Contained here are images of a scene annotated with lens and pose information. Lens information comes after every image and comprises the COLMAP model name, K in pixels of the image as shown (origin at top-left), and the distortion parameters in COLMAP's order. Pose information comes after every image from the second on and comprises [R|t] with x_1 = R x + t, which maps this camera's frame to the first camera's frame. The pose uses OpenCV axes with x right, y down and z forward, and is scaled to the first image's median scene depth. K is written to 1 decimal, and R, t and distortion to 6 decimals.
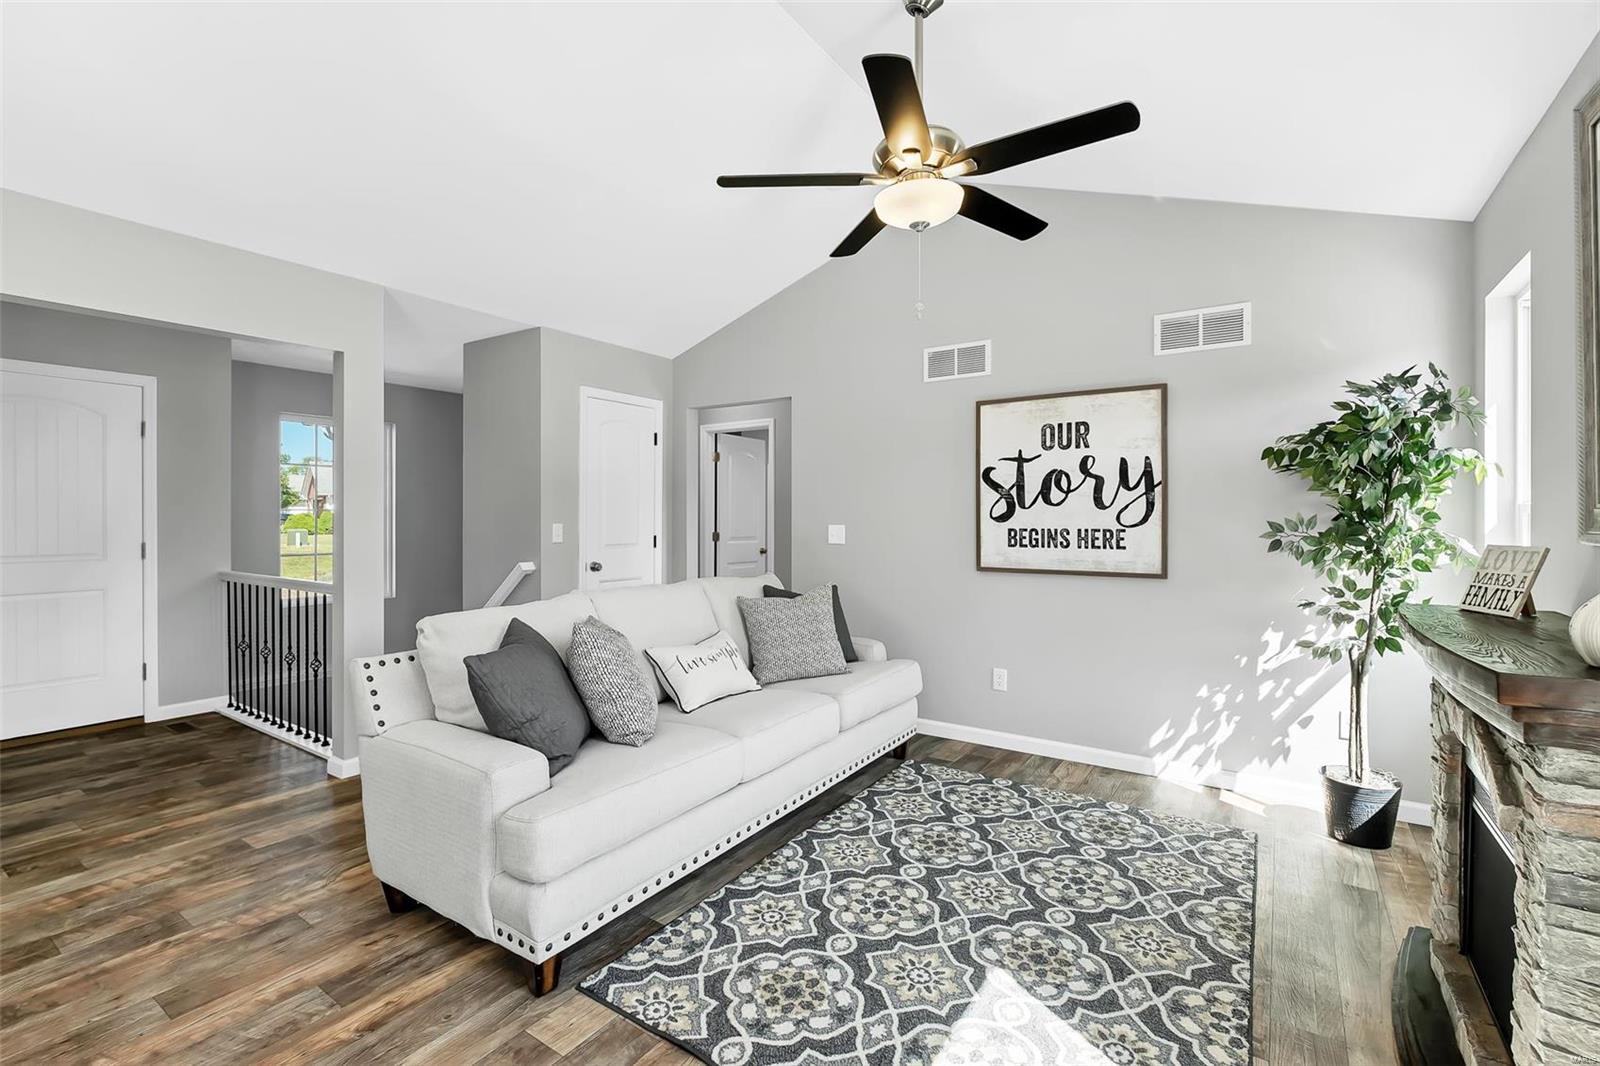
lens RADIAL K [[716.0, 0, 797.0], [0, 716.0, 502.5], [0, 0, 1]] dist [-0.005233, 0.000125]
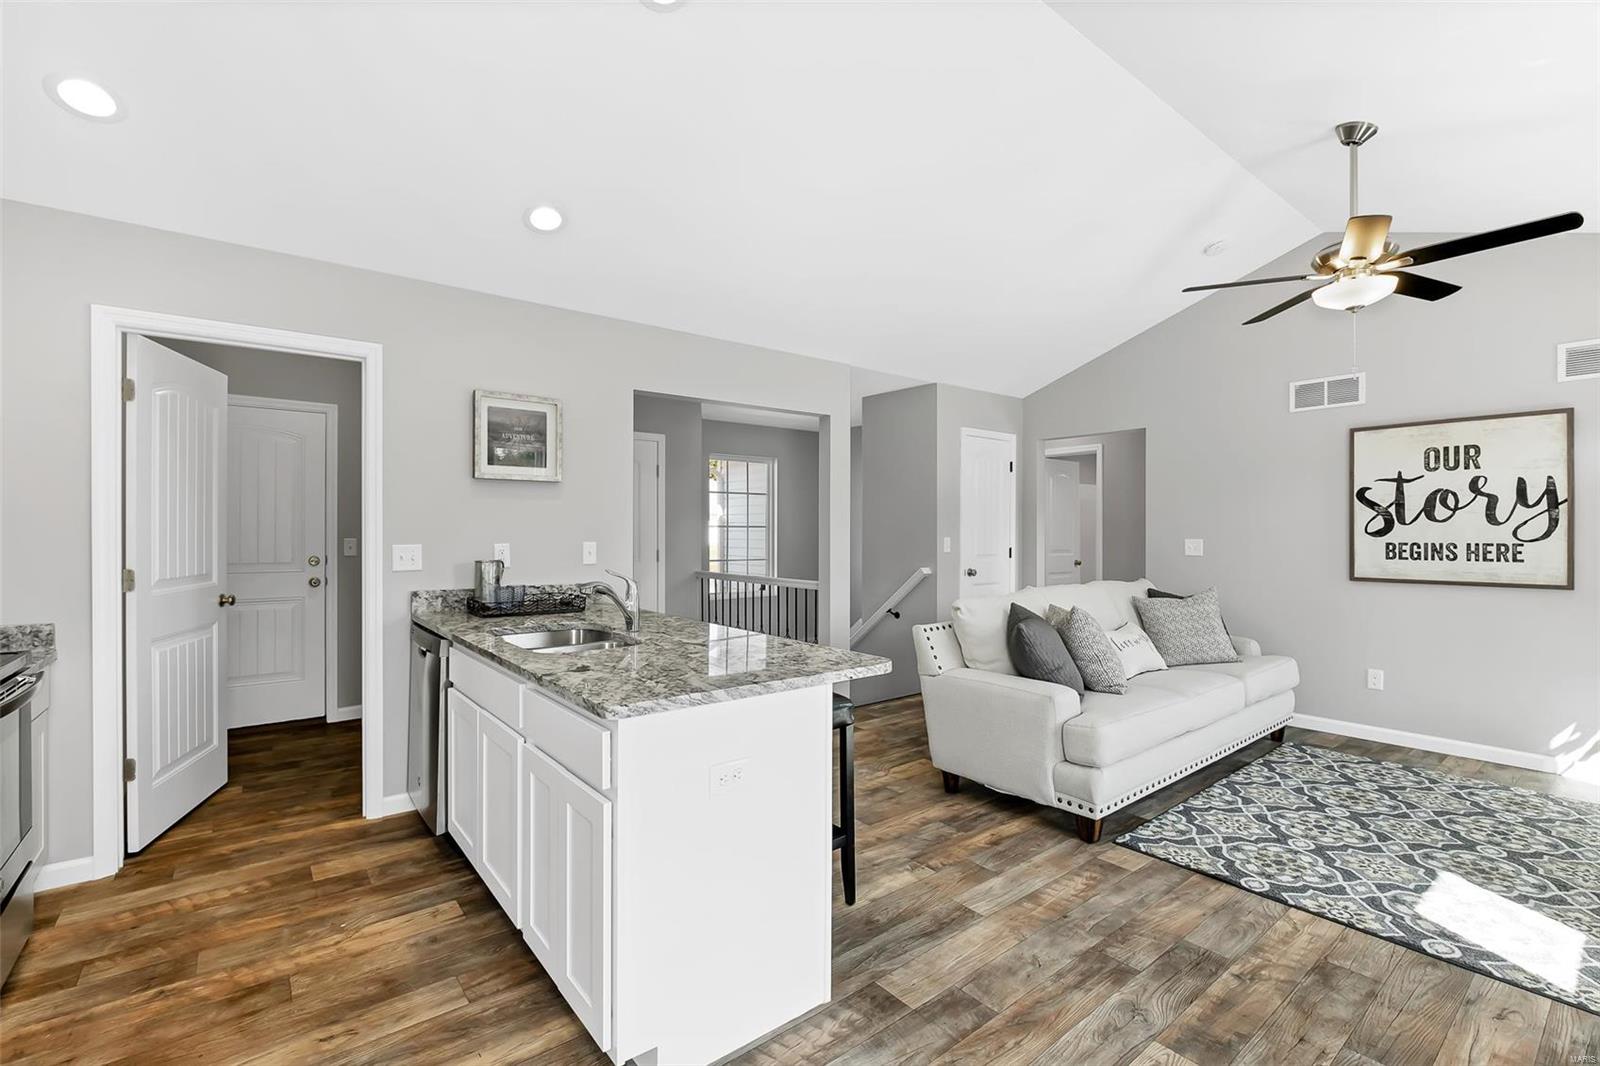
lens RADIAL K [[716.0, 0, 795.9], [0, 716.0, 519.9], [0, 0, 1]] dist [-0.005233, 0.000125]
pose [[0.955246, -0.005132, -0.295769, -0.313357], [0.006086, 0.999979, 0.002307, -0.008684], [0.295751, -0.004004, 0.955257, -0.405968]]
